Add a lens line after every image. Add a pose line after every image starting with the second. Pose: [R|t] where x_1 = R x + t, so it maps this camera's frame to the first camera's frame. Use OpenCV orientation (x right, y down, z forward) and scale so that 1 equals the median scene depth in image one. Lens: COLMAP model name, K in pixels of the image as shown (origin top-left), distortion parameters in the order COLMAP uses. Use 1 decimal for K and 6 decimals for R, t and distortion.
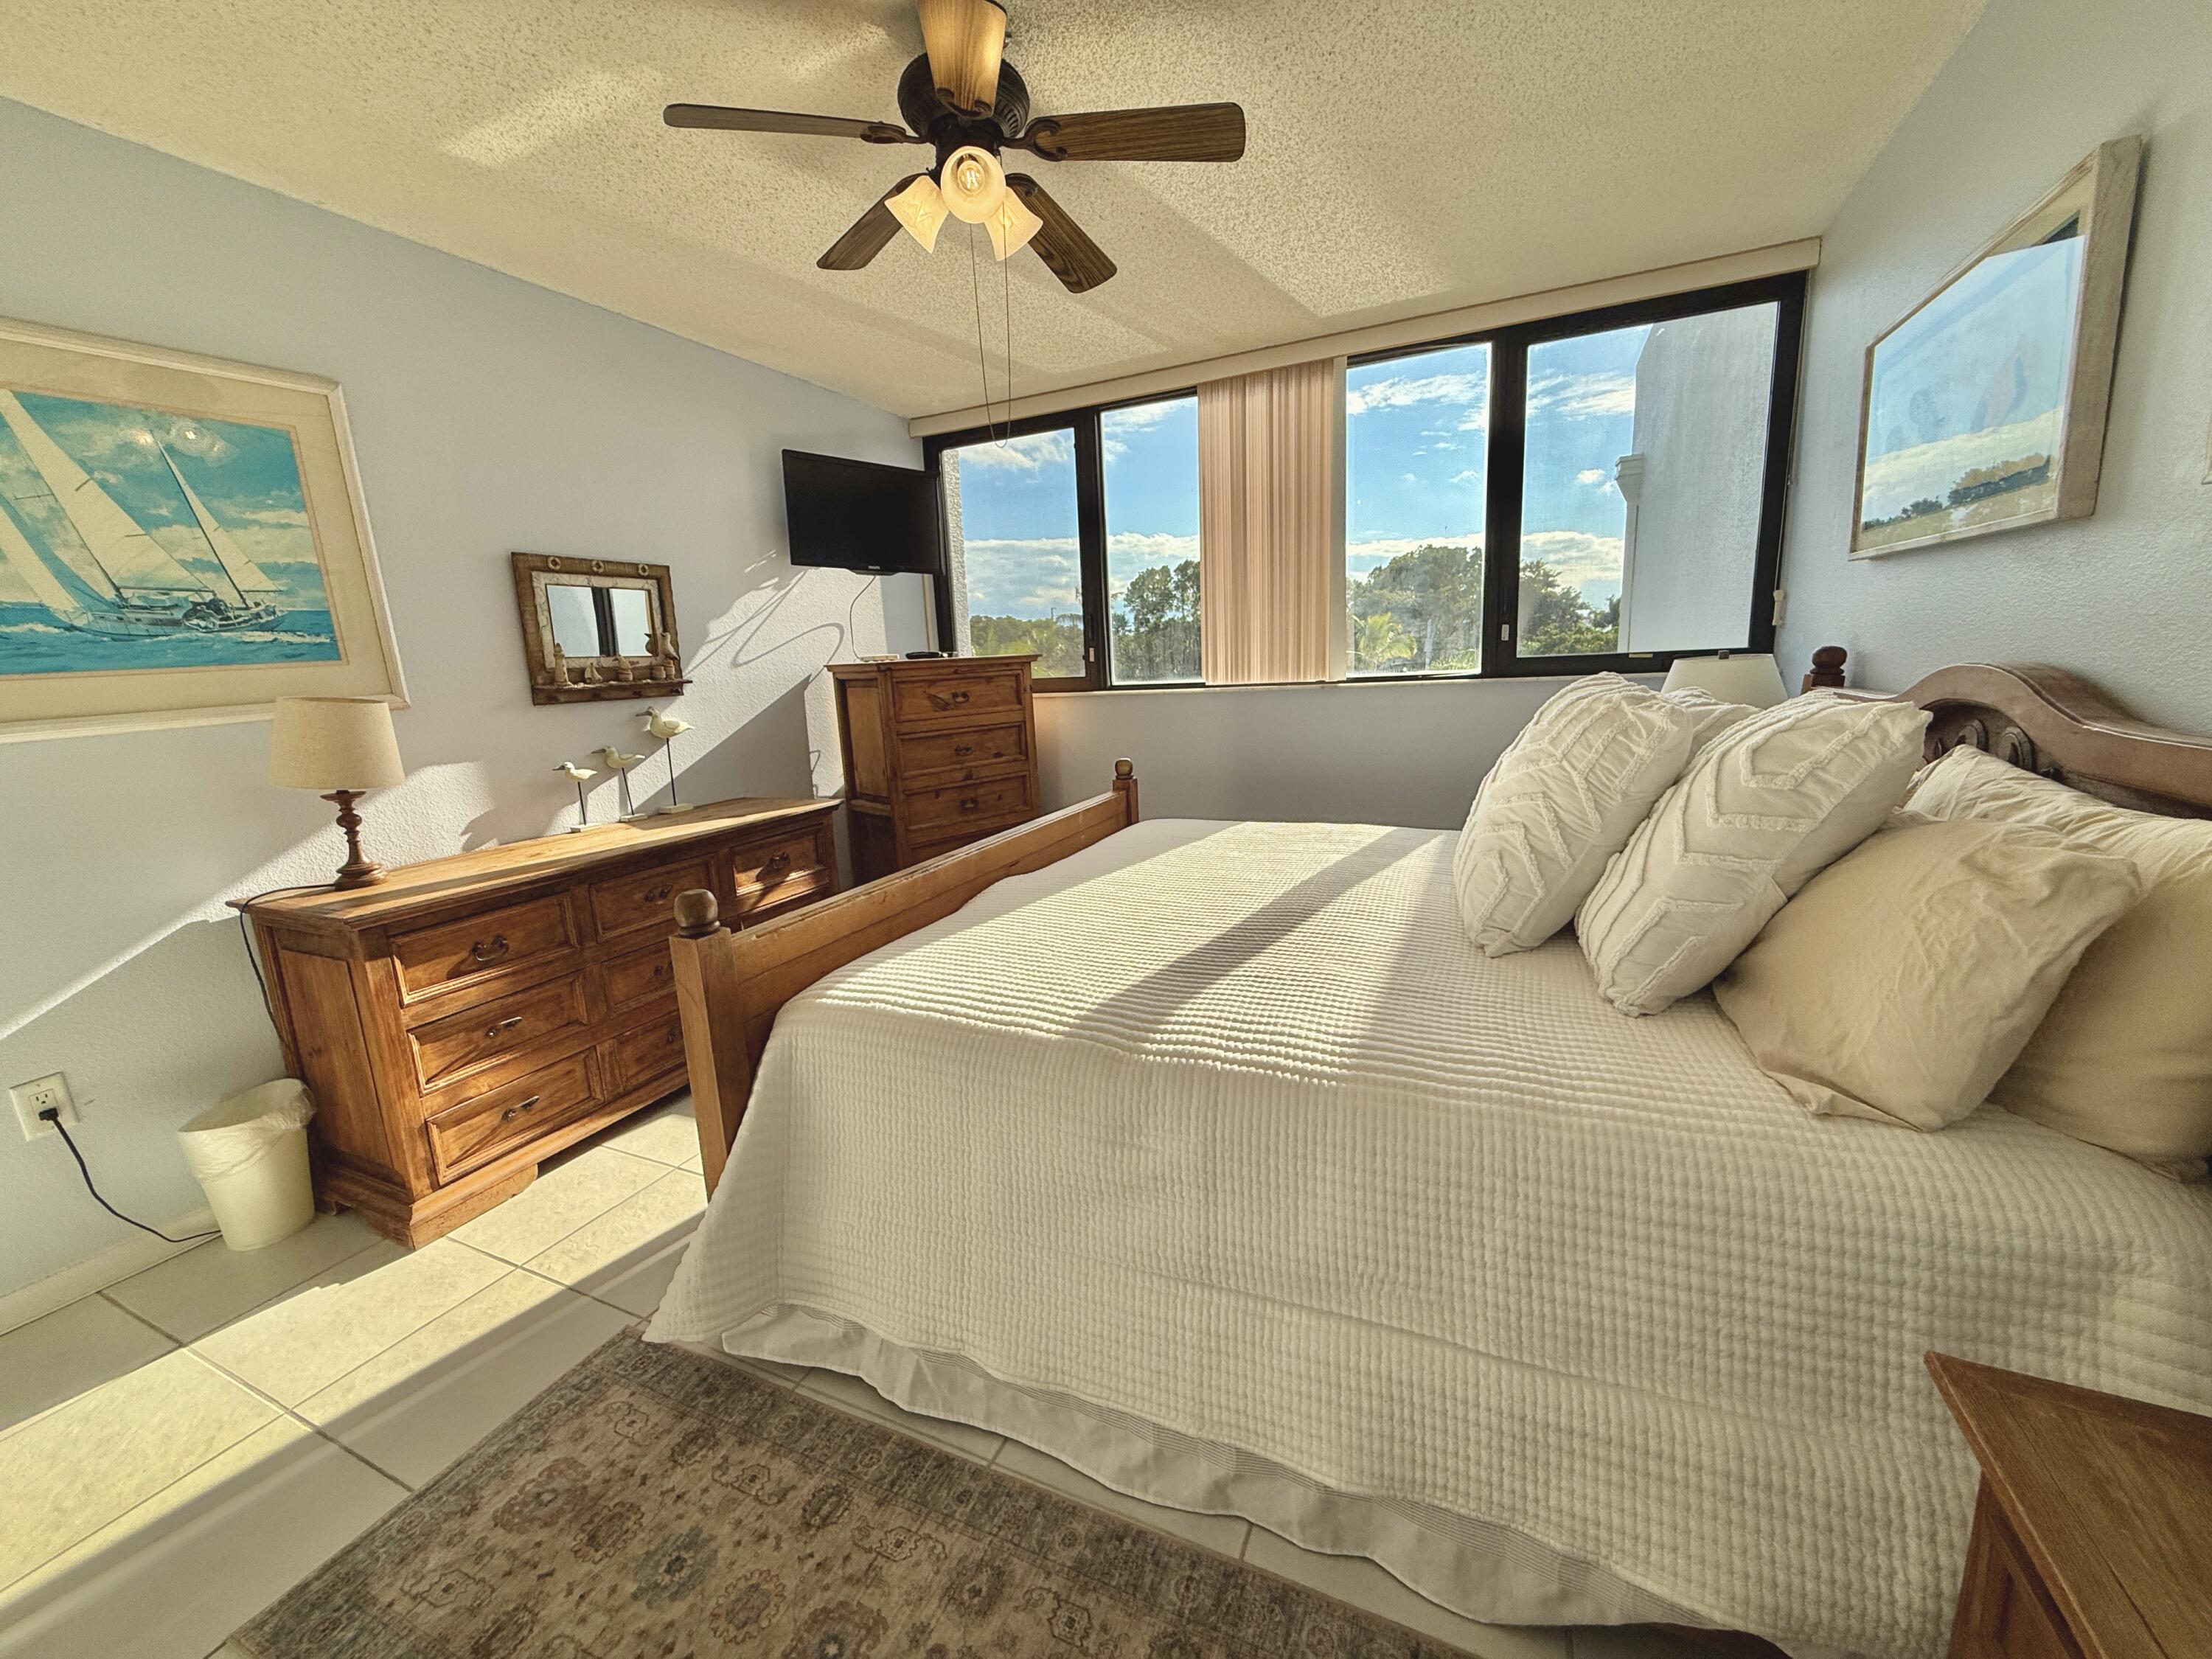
lens RADIAL K [[881.5, 0, 1106.7], [0, 881.5, 816.6], [0, 0, 1]] dist [-0.002554, 0.000855]
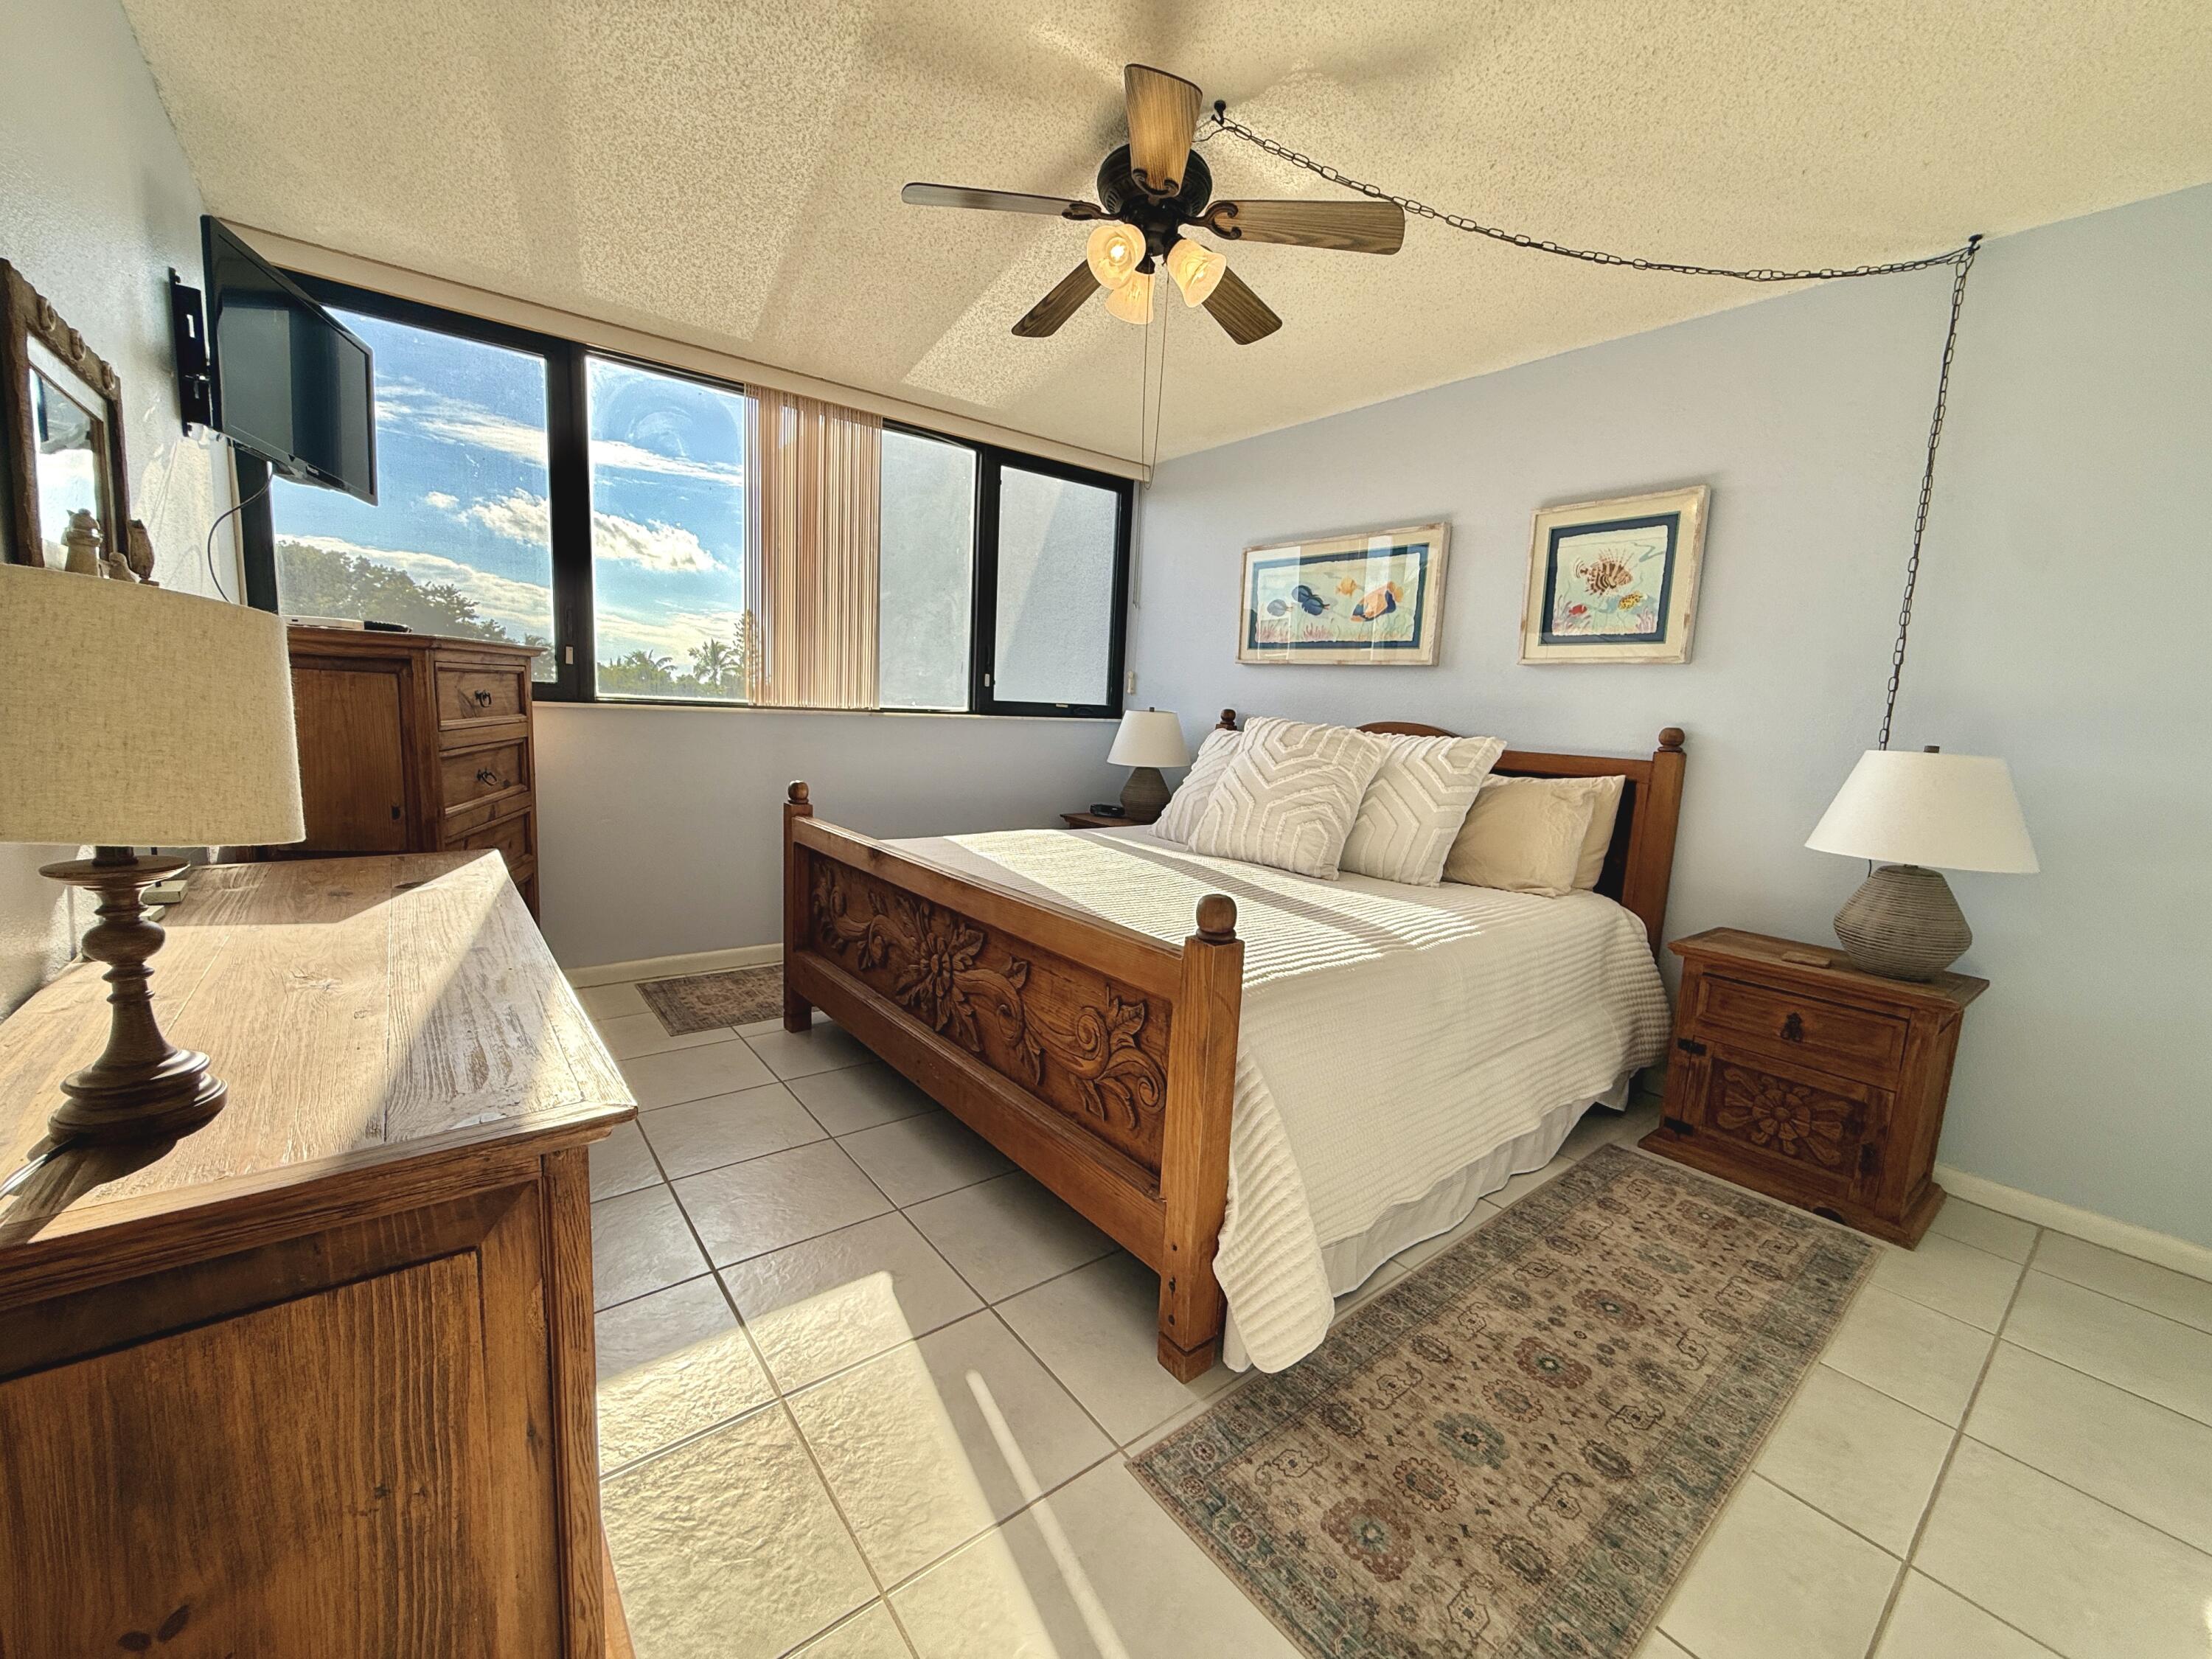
lens RADIAL K [[881.5, 0, 1094.1], [0, 881.5, 814.3], [0, 0, 1]] dist [-0.002554, 0.000855]
pose [[0.447789, -0.042082, 0.893149, -0.759333], [0.087745, 0.996139, 0.002943, -0.009084], [-0.889824, 0.077051, 0.449752, 0.377666]]
